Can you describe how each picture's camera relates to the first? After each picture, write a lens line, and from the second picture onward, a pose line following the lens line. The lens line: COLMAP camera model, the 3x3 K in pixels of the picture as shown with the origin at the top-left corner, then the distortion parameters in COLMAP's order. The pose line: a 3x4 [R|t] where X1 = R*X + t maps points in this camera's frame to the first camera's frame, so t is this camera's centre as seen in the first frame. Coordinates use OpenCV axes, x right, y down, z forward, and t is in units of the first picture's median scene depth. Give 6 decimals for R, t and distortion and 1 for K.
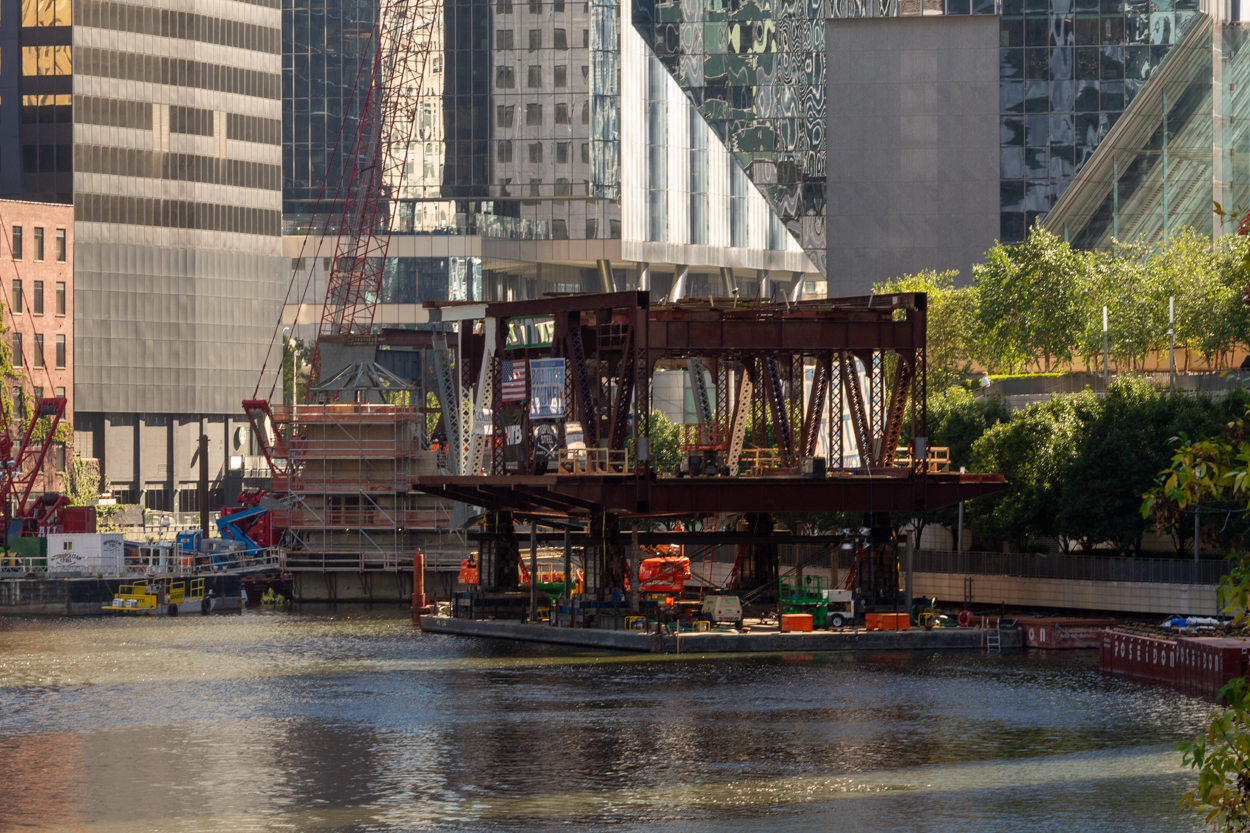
lens RADIAL K [[6316.5, 0, 625.0], [0, 6316.5, 416.5], [0, 0, 1]] dist [-0.036185, 2.579812]
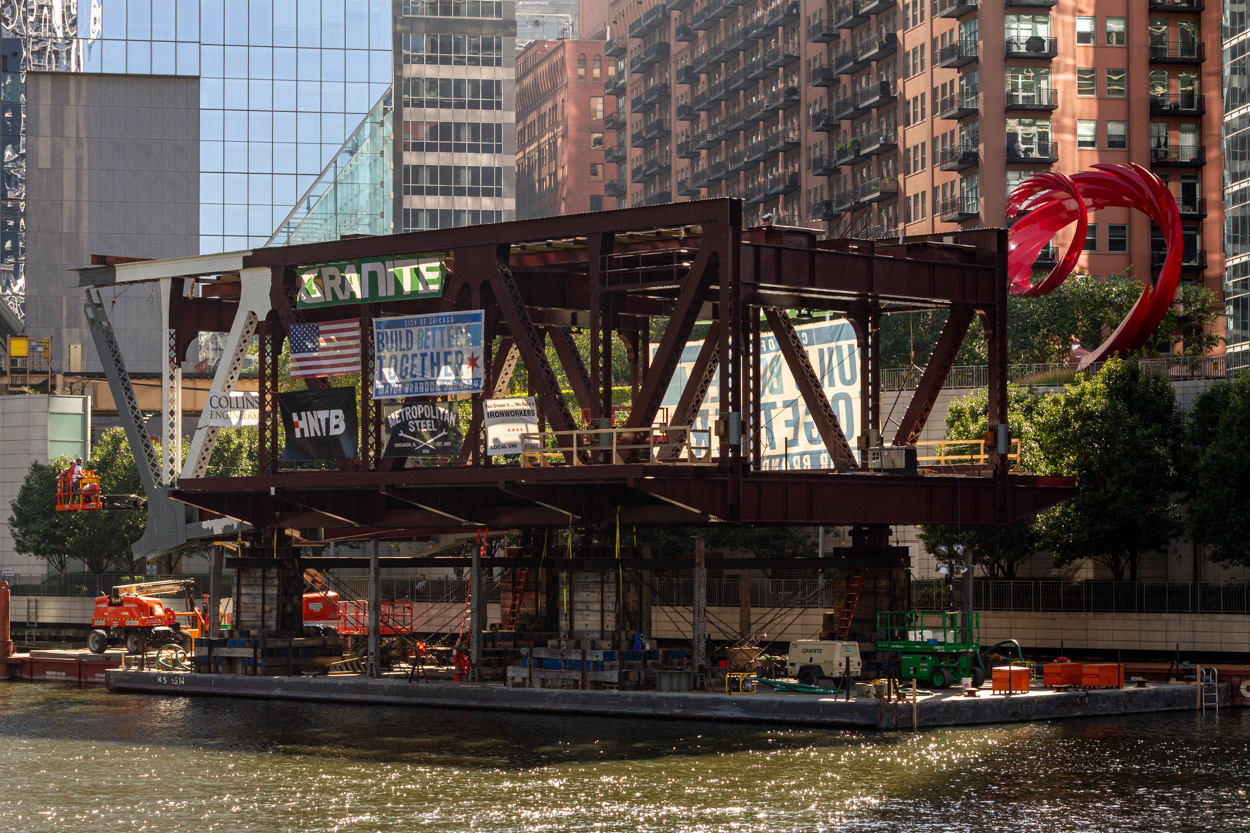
lens RADIAL K [[3192.4, 0, 625.0], [0, 3192.4, 416.5], [0, 0, 1]] dist [-0.025043, -0.183673]
pose [[0.887736, 0.021082, 0.459871, -0.158594], [-0.004083, 0.999272, -0.037929, 0.016209], [-0.460336, 0.031793, 0.887175, 0.661114]]
